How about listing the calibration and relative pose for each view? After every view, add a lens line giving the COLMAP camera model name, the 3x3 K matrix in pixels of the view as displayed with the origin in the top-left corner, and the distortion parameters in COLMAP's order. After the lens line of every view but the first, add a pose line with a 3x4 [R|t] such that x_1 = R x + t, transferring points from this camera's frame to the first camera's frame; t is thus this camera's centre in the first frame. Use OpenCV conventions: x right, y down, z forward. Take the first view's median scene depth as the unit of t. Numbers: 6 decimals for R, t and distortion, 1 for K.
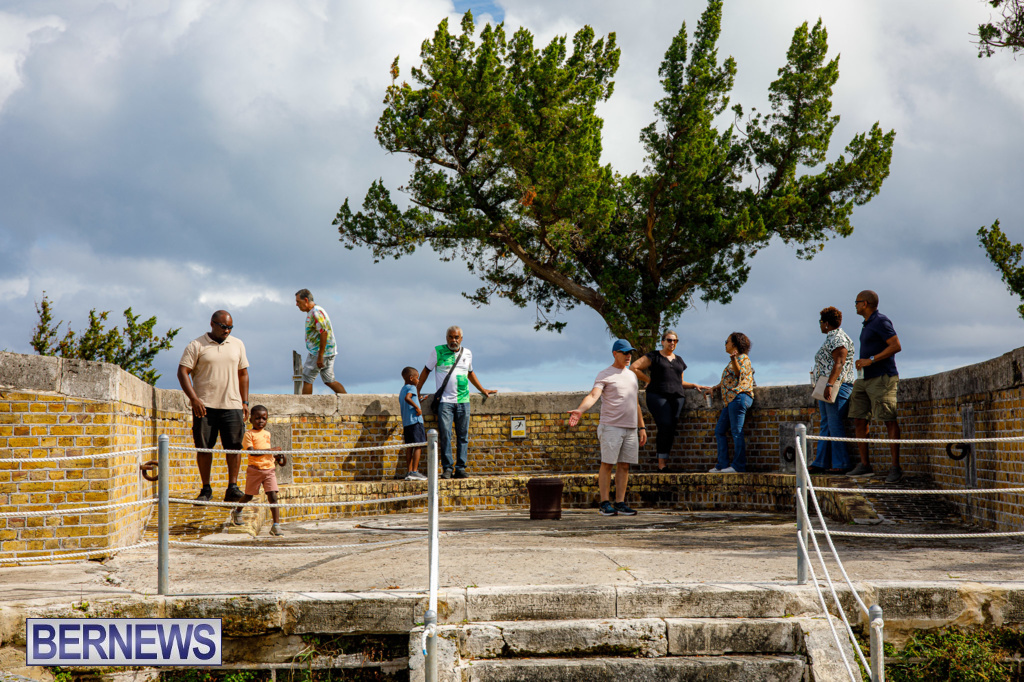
lens RADIAL K [[1727.1, 0, 510.8], [0, 1727.1, 338.8], [0, 0, 1]] dist [0.193331, 0.000000]
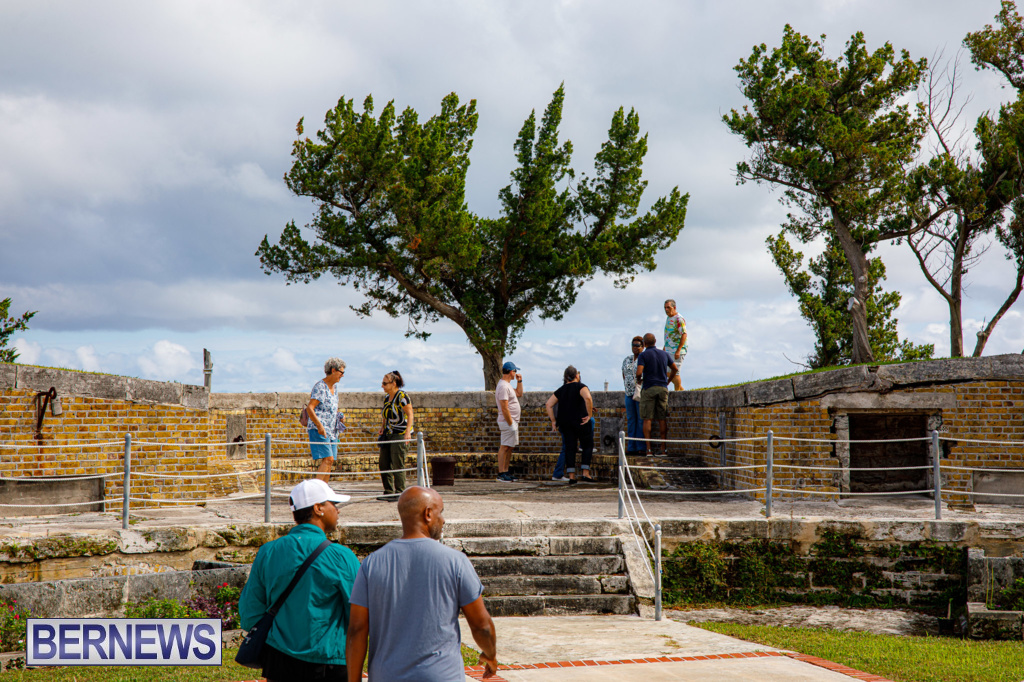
lens RADIAL K [[2065.6, 0, 512.4], [0, 2065.6, 342.8], [0, 0, 1]] dist [0.488230, 0.000000]
pose [[0.992285, 0.017022, 0.122807, -0.115932], [-0.020604, 0.999397, 0.027955, -0.054745], [-0.122257, -0.030270, 0.992037, -0.611698]]
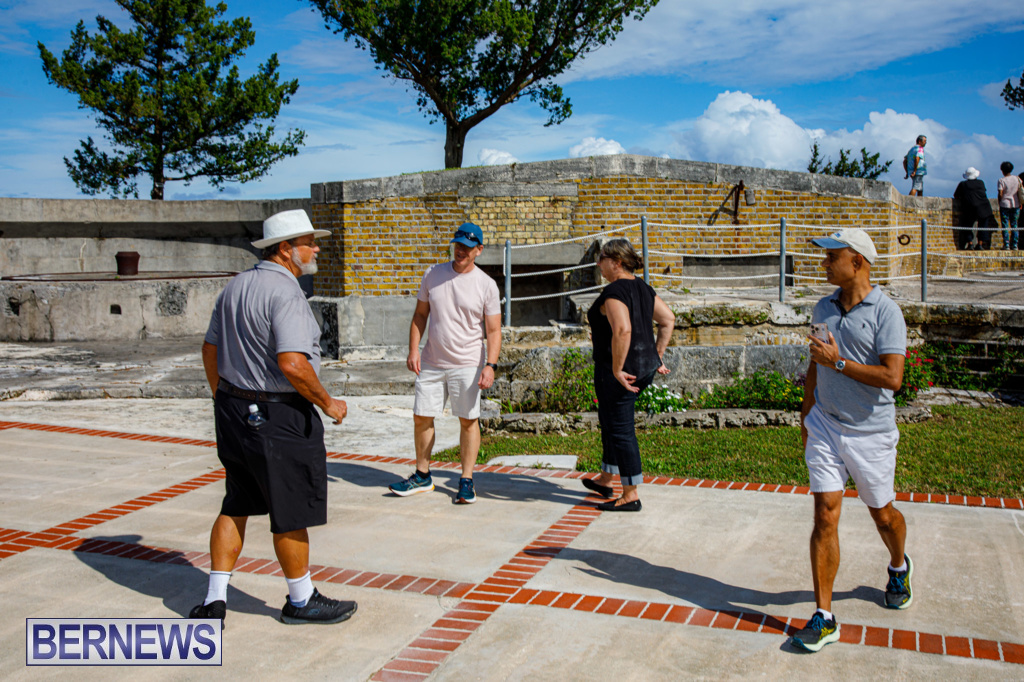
lens RADIAL K [[1055.6, 0, 575.9], [0, 1055.6, 253.0], [0, 0, 1]] dist [0.012460, 0.000000]
pose [[0.894574, 0.022493, -0.446354, -0.012901], [0.014826, 0.996689, 0.079939, -0.003253], [0.446675, -0.078130, 0.891279, -0.108315]]
